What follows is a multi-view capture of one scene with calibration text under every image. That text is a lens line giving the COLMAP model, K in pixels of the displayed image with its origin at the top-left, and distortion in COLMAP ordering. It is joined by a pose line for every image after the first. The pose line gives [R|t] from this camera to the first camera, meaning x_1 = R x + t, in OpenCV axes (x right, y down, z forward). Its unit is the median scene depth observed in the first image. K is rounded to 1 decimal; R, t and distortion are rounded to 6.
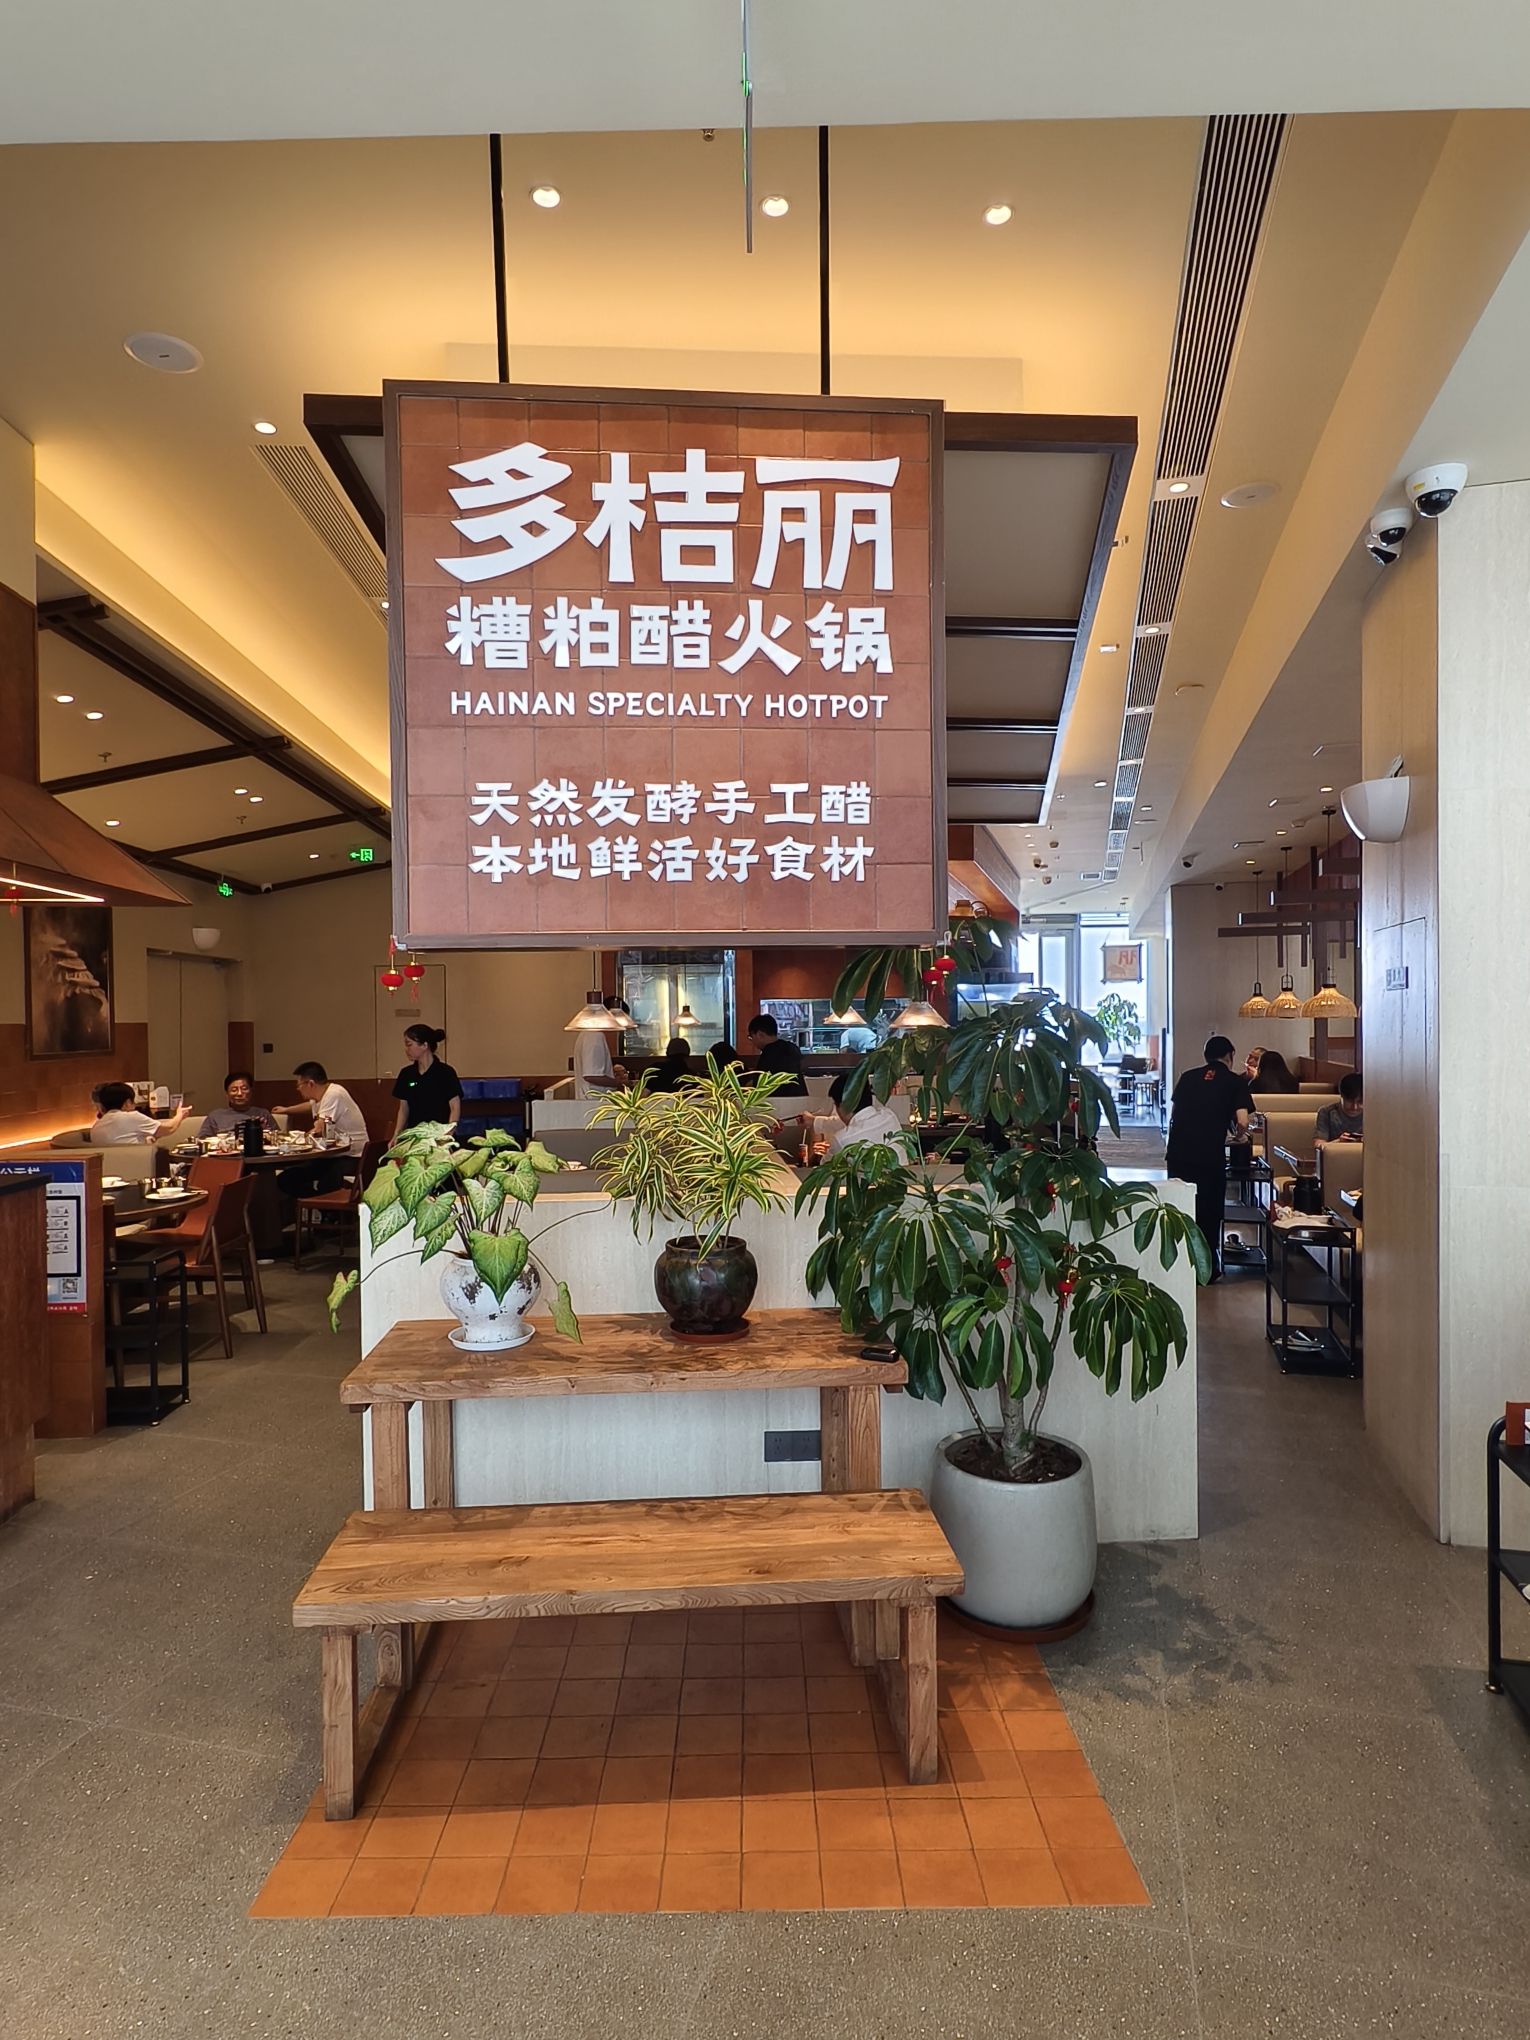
lens RADIAL K [[1190.0, 0, 760.6], [0, 1190.0, 1025.6], [0, 0, 1]] dist [-0.002870, -0.000354]
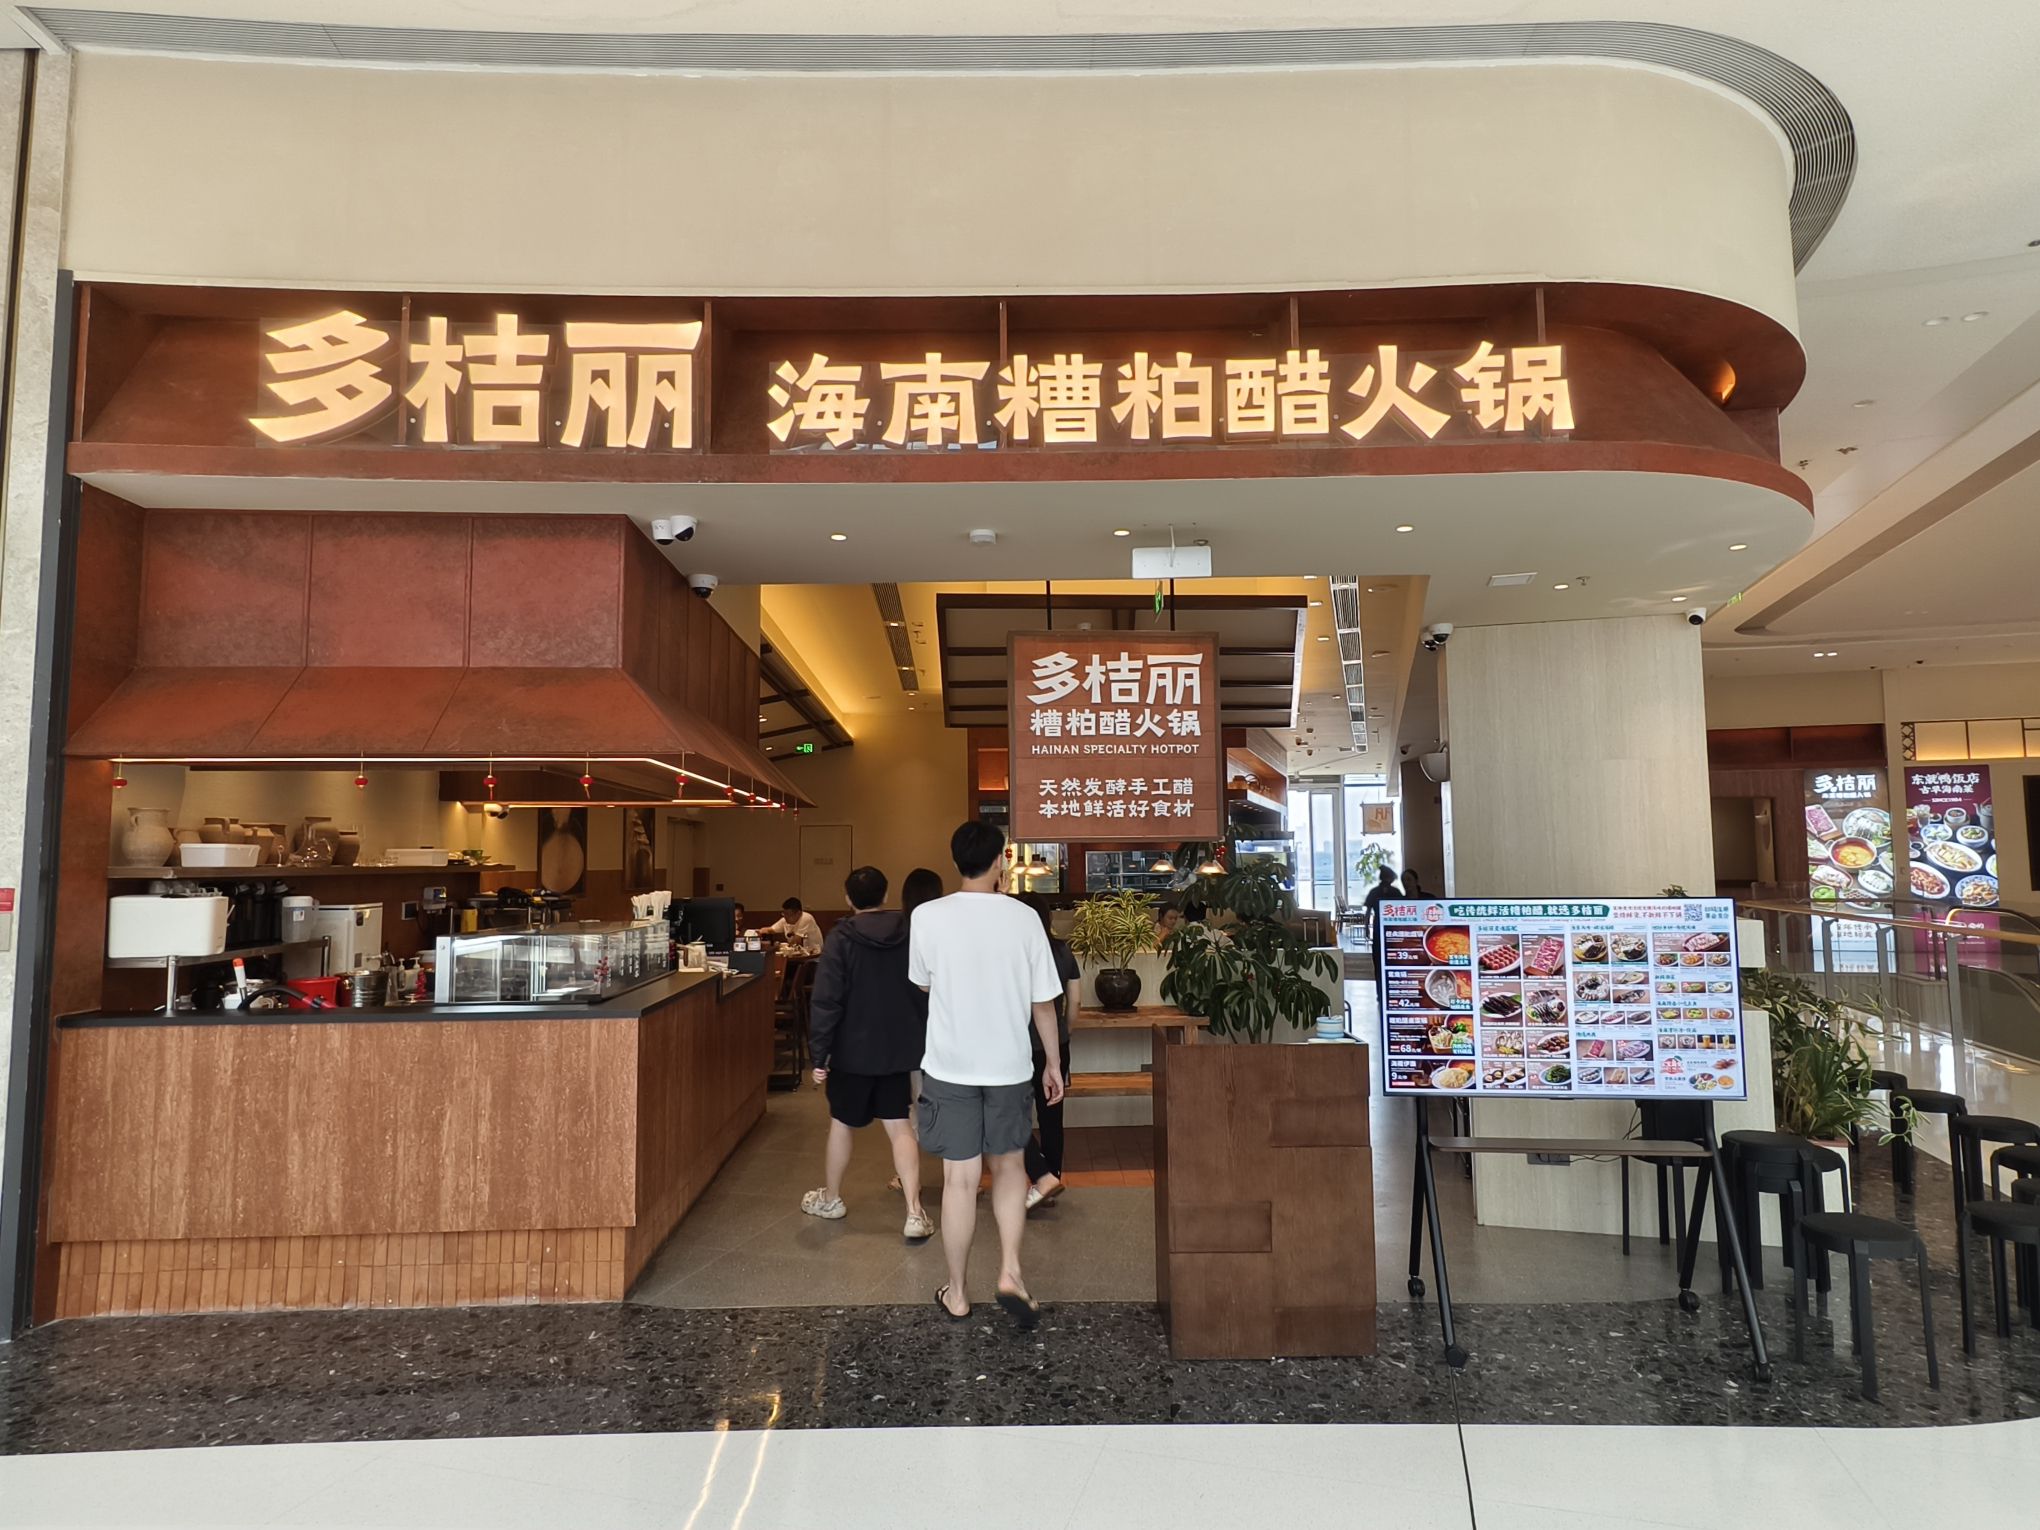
lens RADIAL K [[1190.0, 0, 1018.6], [0, 1190.0, 760.7], [0, 0, 1]] dist [-0.002870, -0.000354]
pose [[0.999781, -0.000203, -0.020924, -0.230153], [-0.001713, 0.995804, -0.091494, -0.007162], [0.020855, 0.091509, 0.995586, -1.575620]]
